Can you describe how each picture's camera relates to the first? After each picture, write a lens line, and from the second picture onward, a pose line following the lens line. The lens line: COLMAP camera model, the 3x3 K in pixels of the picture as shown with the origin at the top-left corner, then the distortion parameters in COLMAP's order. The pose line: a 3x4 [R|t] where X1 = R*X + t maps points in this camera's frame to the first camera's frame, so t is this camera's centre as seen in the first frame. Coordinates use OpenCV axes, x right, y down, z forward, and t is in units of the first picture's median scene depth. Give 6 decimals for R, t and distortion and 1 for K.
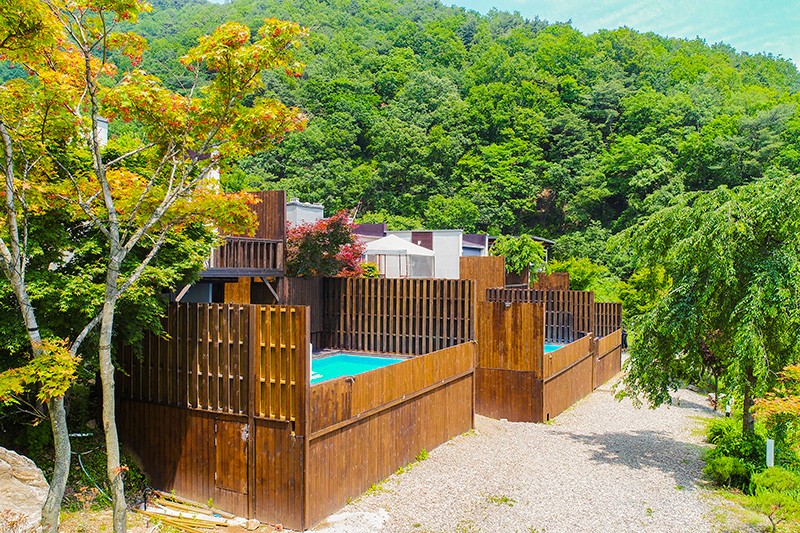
lens RADIAL K [[634.3, 0, 397.9], [0, 634.3, 267.7], [0, 0, 1]] dist [-0.004978, -0.003554]
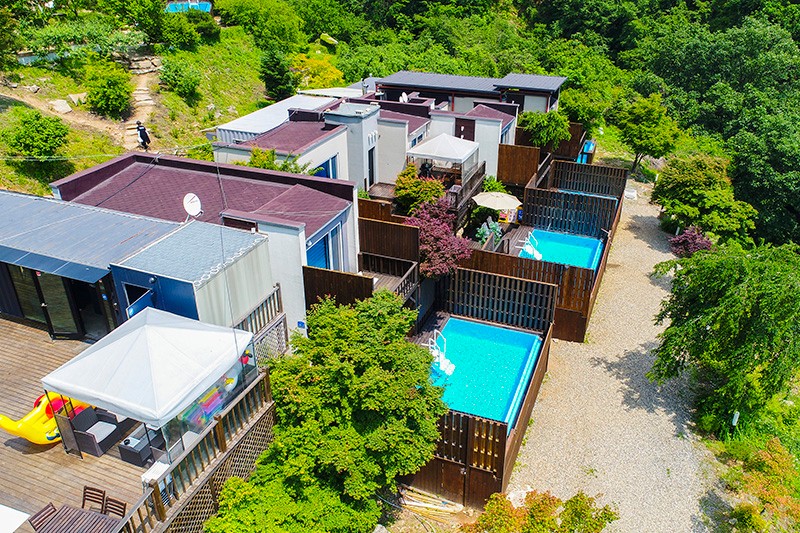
lens RADIAL K [[634.3, 0, 397.9], [0, 634.3, 267.7], [0, 0, 1]] dist [-0.004978, -0.003554]
pose [[0.996425, -0.054494, 0.064561, -0.315462], [0.016893, 0.877247, 0.479742, -0.691284], [-0.082779, -0.476936, 0.875031, -0.180846]]
